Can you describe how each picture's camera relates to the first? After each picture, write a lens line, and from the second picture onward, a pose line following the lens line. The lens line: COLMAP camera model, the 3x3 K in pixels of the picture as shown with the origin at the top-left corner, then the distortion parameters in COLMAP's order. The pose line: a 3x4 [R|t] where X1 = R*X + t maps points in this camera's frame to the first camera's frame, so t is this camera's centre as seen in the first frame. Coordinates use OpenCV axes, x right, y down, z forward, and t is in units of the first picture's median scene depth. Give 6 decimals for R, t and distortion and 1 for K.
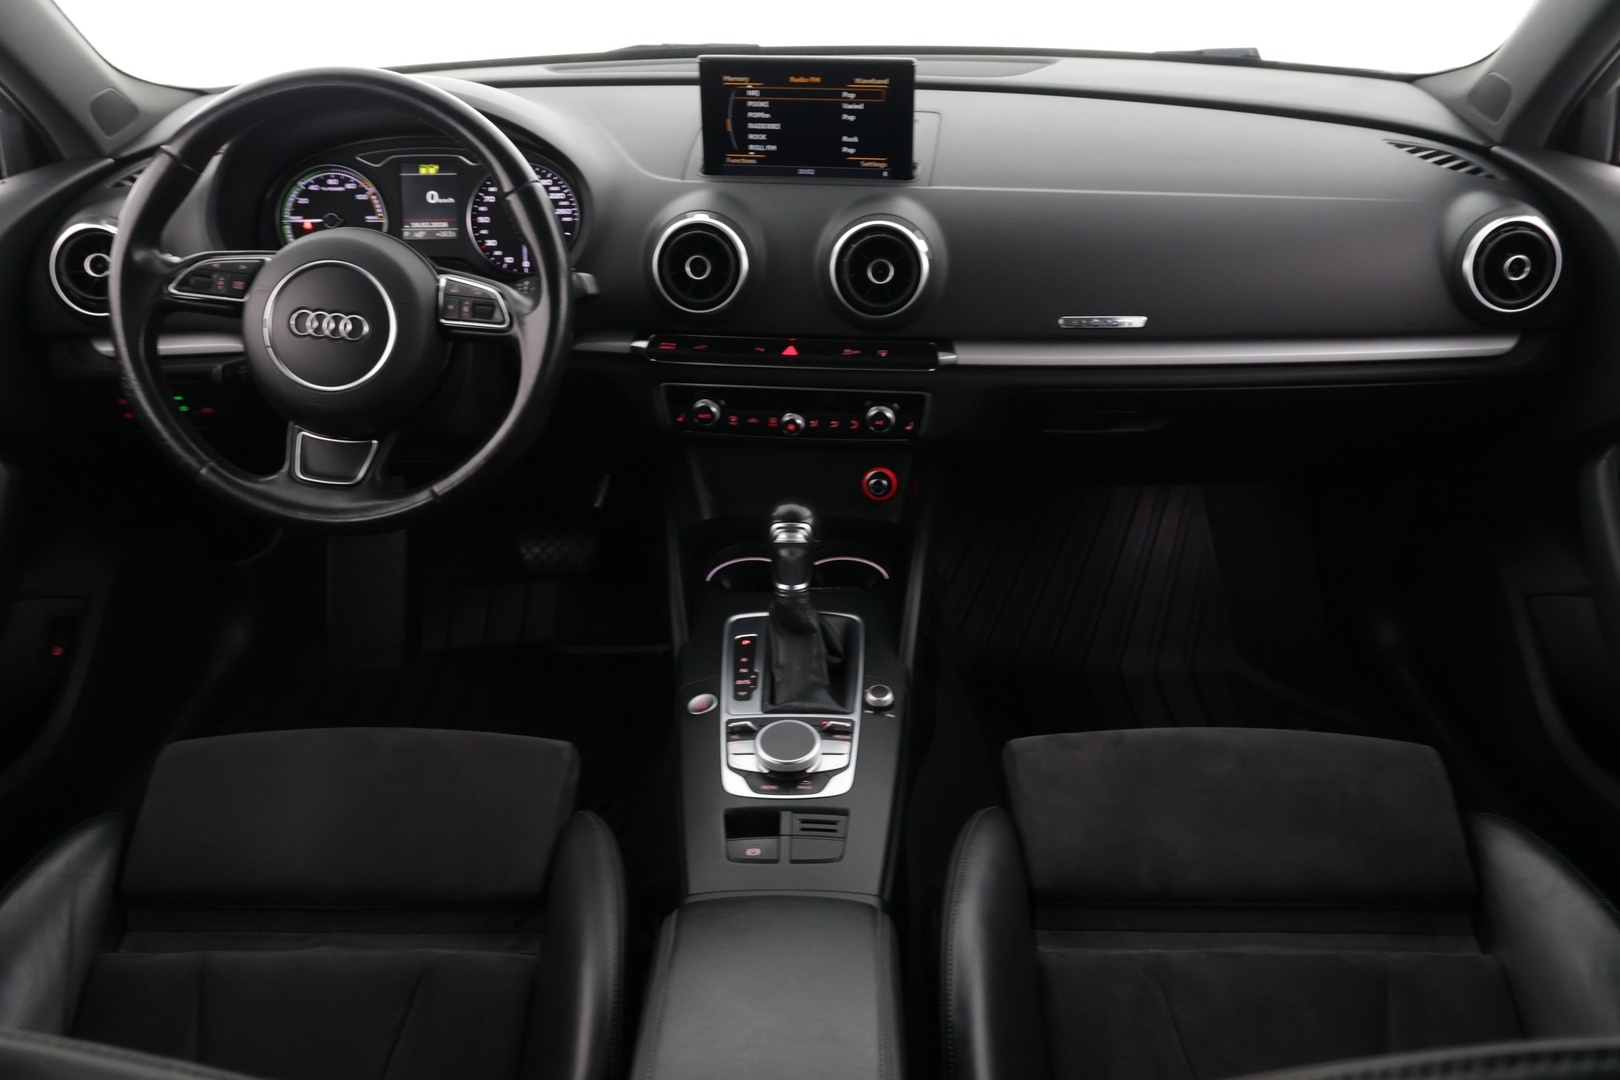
lens RADIAL K [[1361.6, 0, 806.6], [0, 1361.6, 532.8], [0, 0, 1]] dist [-0.038098, 0.037184]
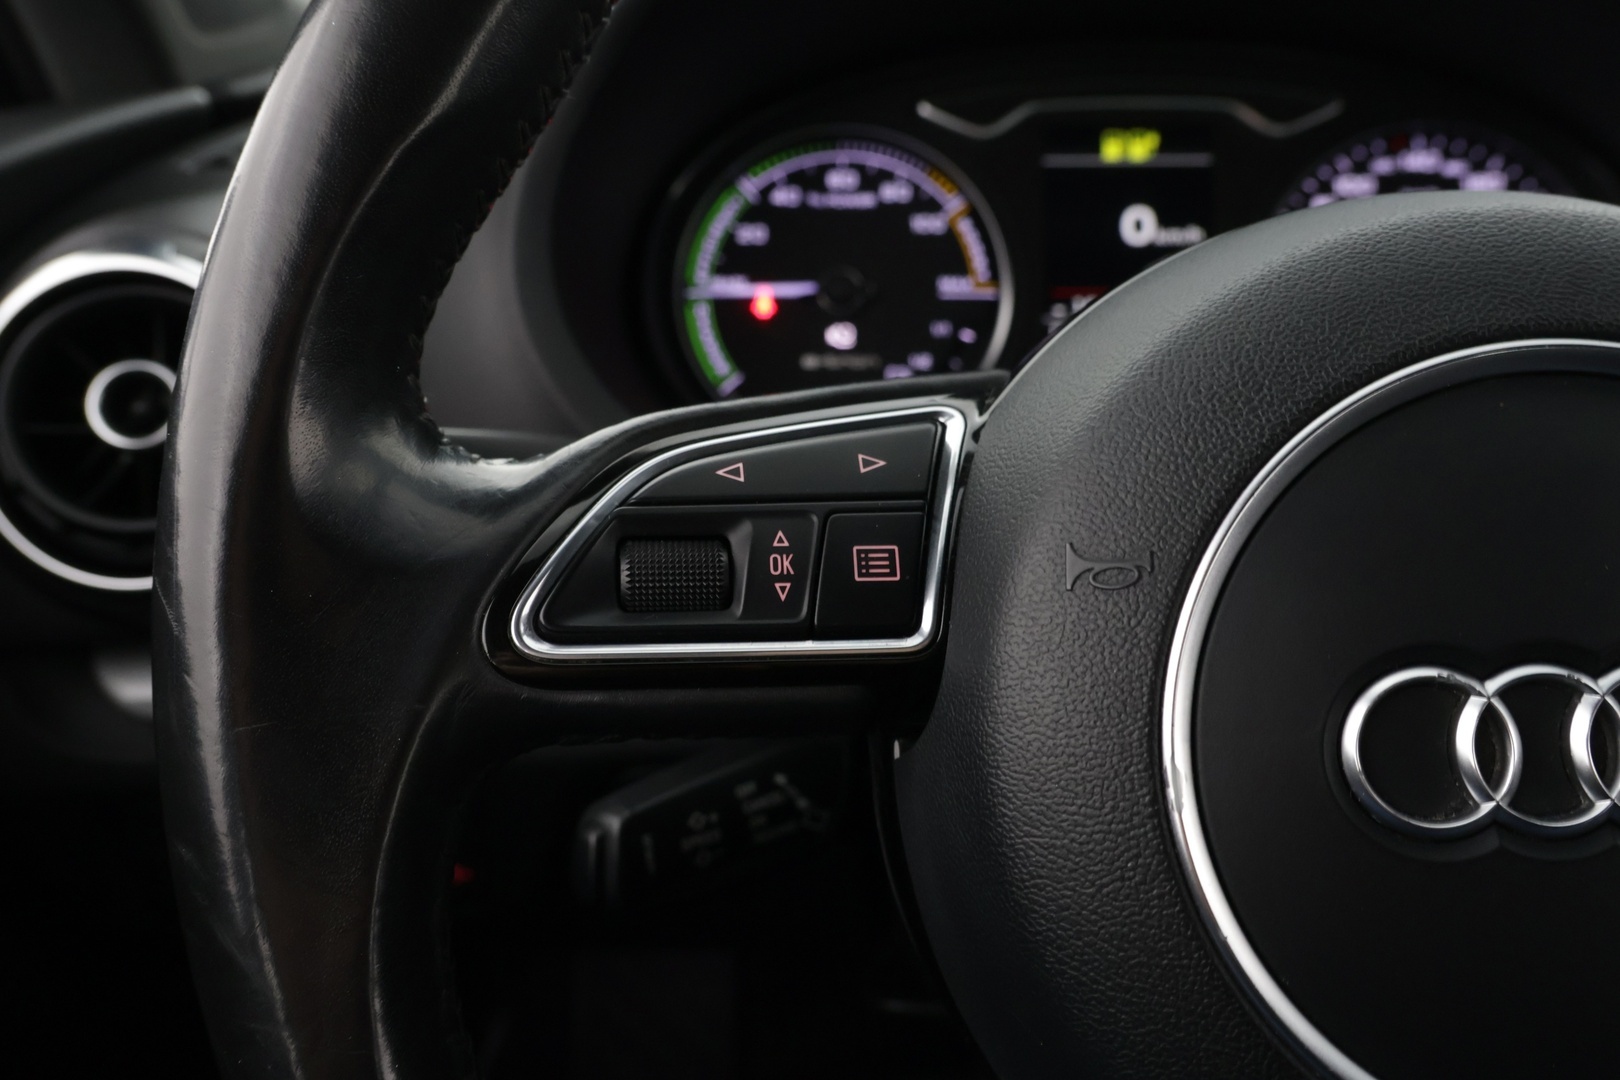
lens RADIAL K [[1361.6, 0, 806.7], [0, 1361.6, 542.8], [0, 0, 1]] dist [-0.038098, 0.037184]
pose [[0.999727, 0.006303, -0.022520, -0.372843], [-0.009093, 0.991985, -0.126032, -0.134111], [0.021545, 0.126202, 0.991771, 0.716357]]
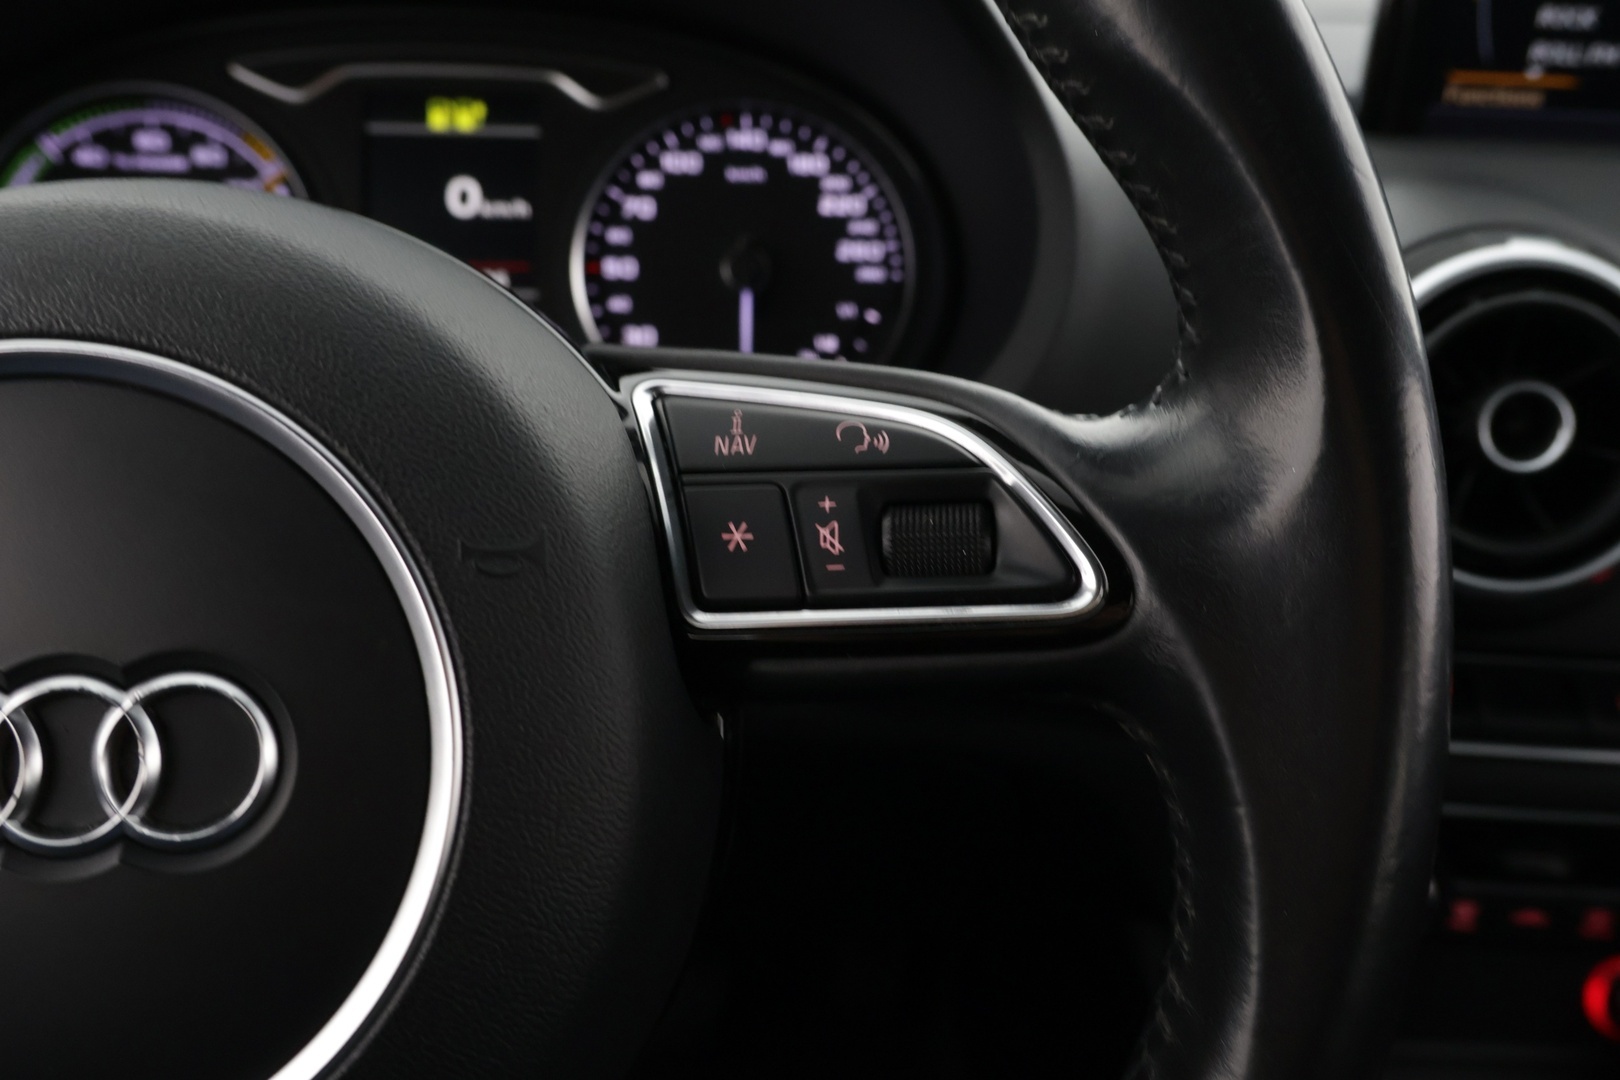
lens RADIAL K [[1361.6, 0, 803.1], [0, 1361.6, 542.1], [0, 0, 1]] dist [-0.038098, 0.037184]
pose [[0.995232, 0.008936, 0.097129, -0.239397], [0.001111, 0.994692, -0.102894, -0.138208], [-0.097532, 0.102511, 0.989939, 0.716209]]
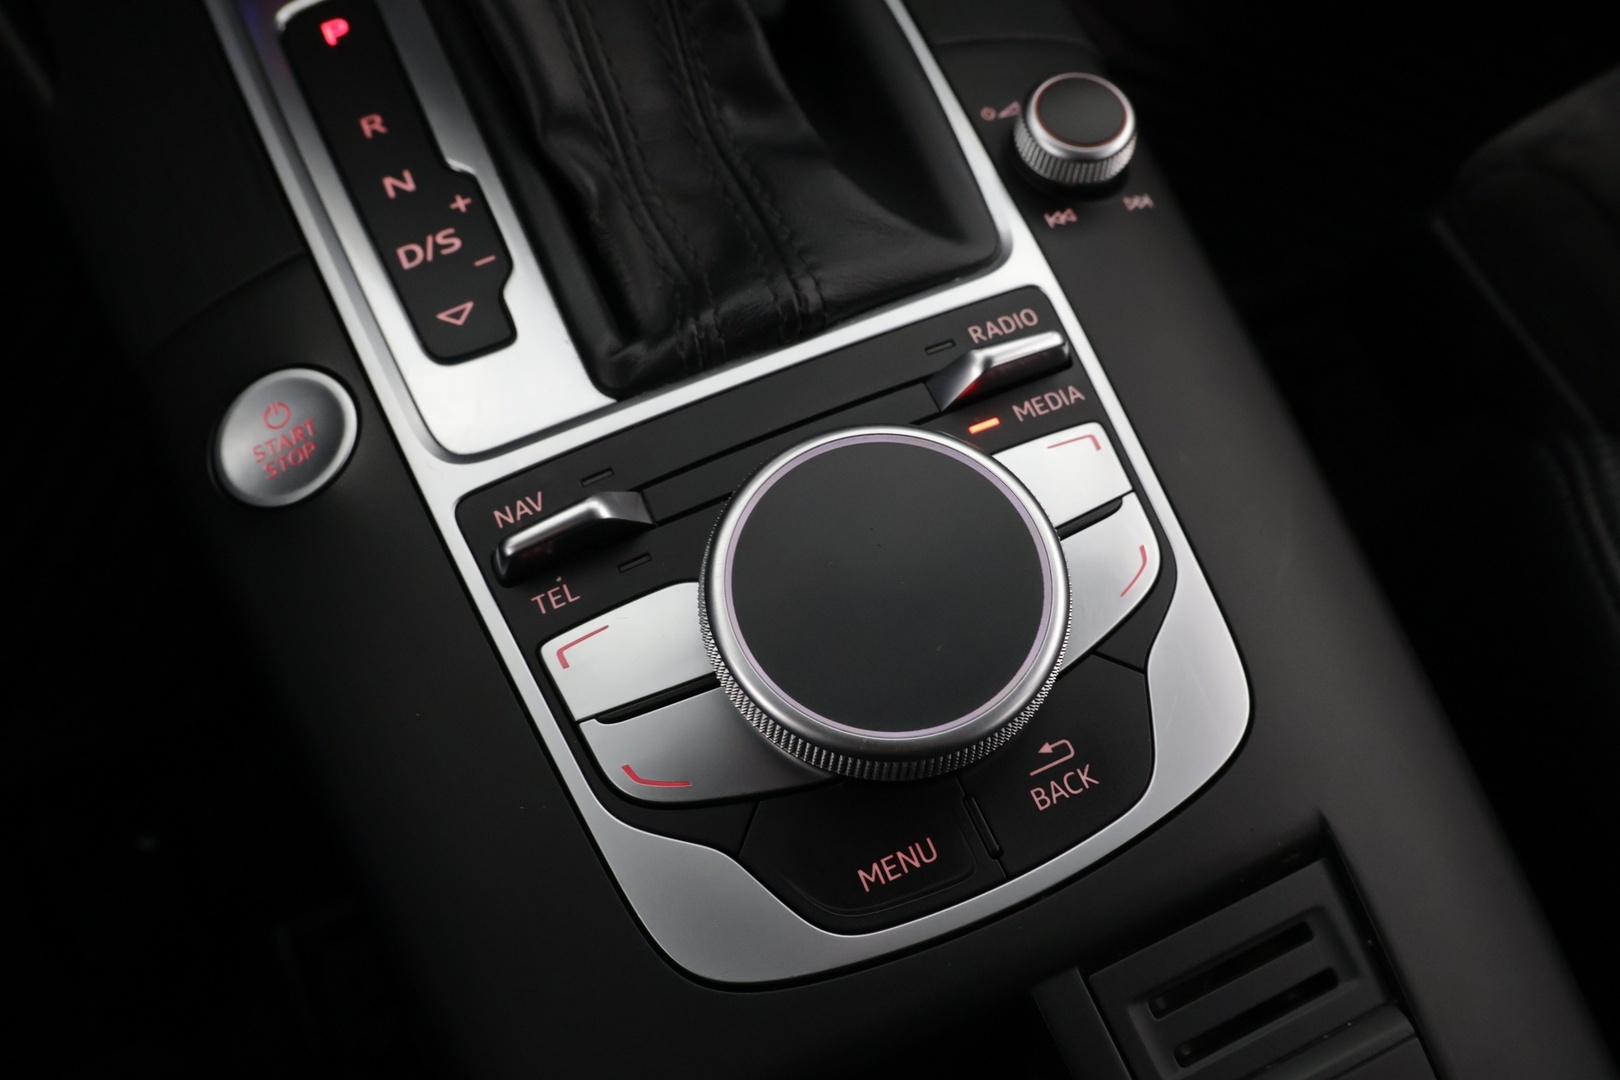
lens RADIAL K [[1361.6, 0, 821.4], [0, 1361.6, 532.1], [0, 0, 1]] dist [-0.038098, 0.037184]
pose [[0.899150, -0.374772, 0.225999, -0.051815], [0.195989, 0.806547, 0.557736, 0.038949], [-0.391303, -0.457195, 0.798658, 0.741208]]
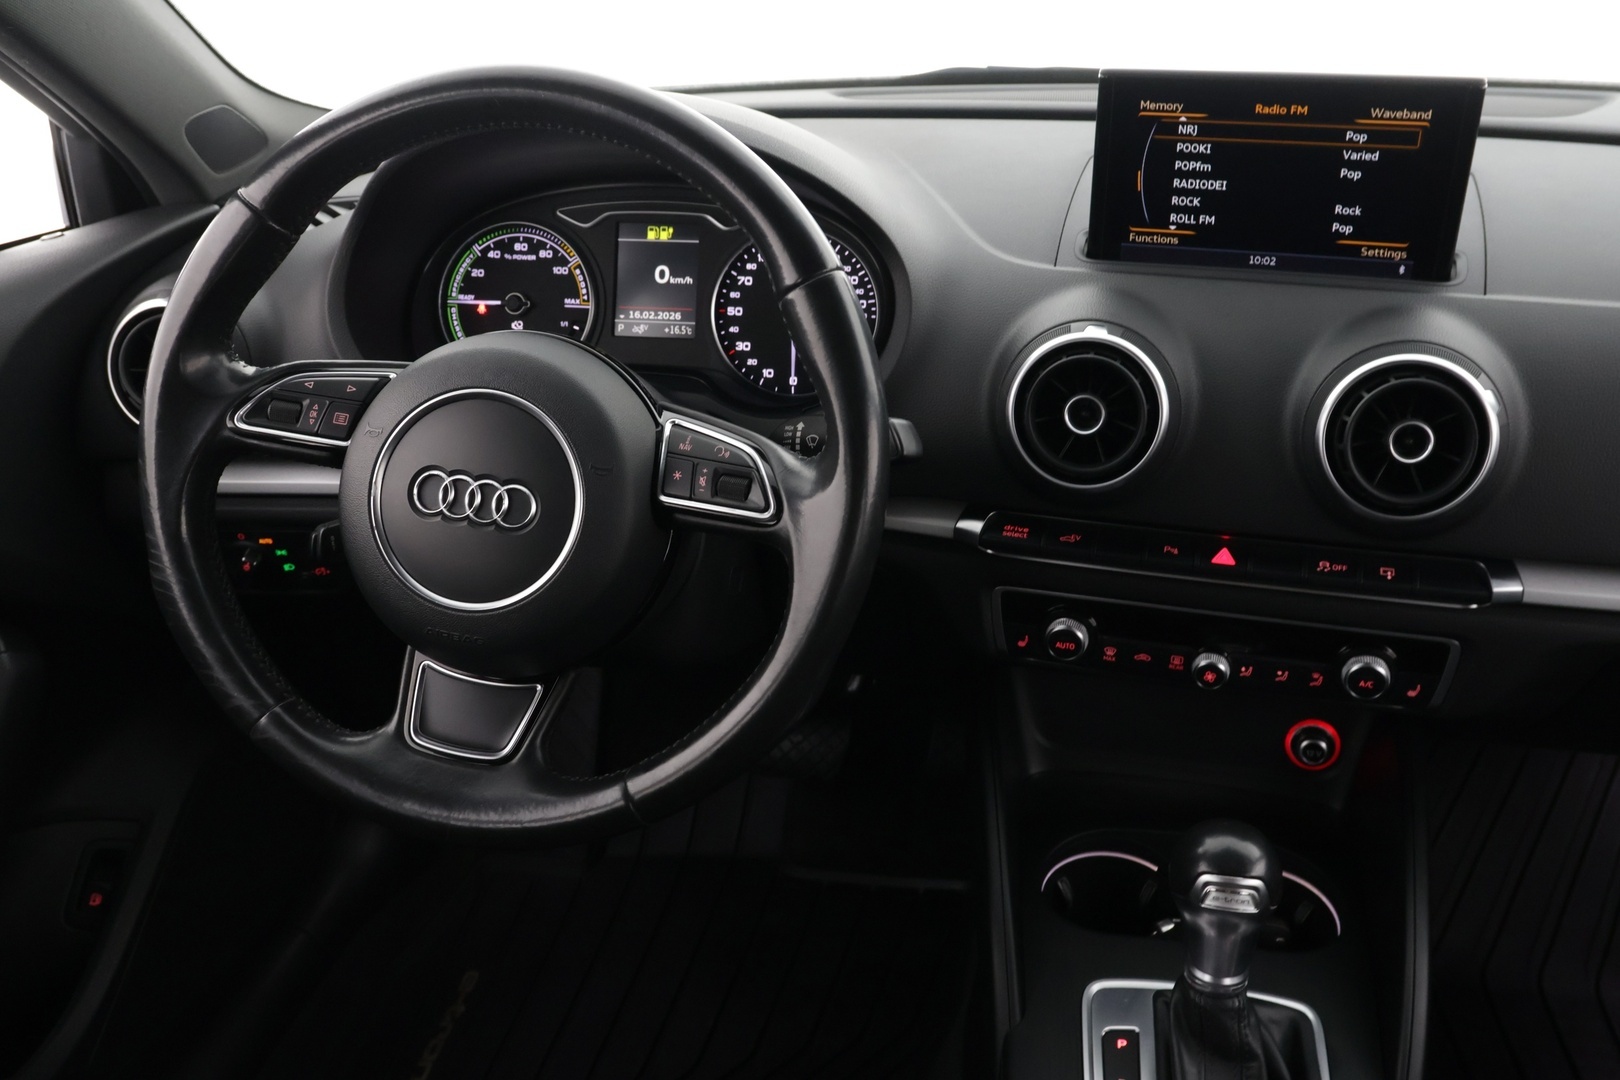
lens RADIAL K [[1361.6, 0, 805.9], [0, 1361.6, 535.2], [0, 0, 1]] dist [-0.038098, 0.037184]
pose [[0.986584, 0.063950, -0.150206, -0.103064], [-0.069077, 0.997185, -0.029163, -0.111211], [0.147918, 0.039148, 0.988225, 0.374387]]
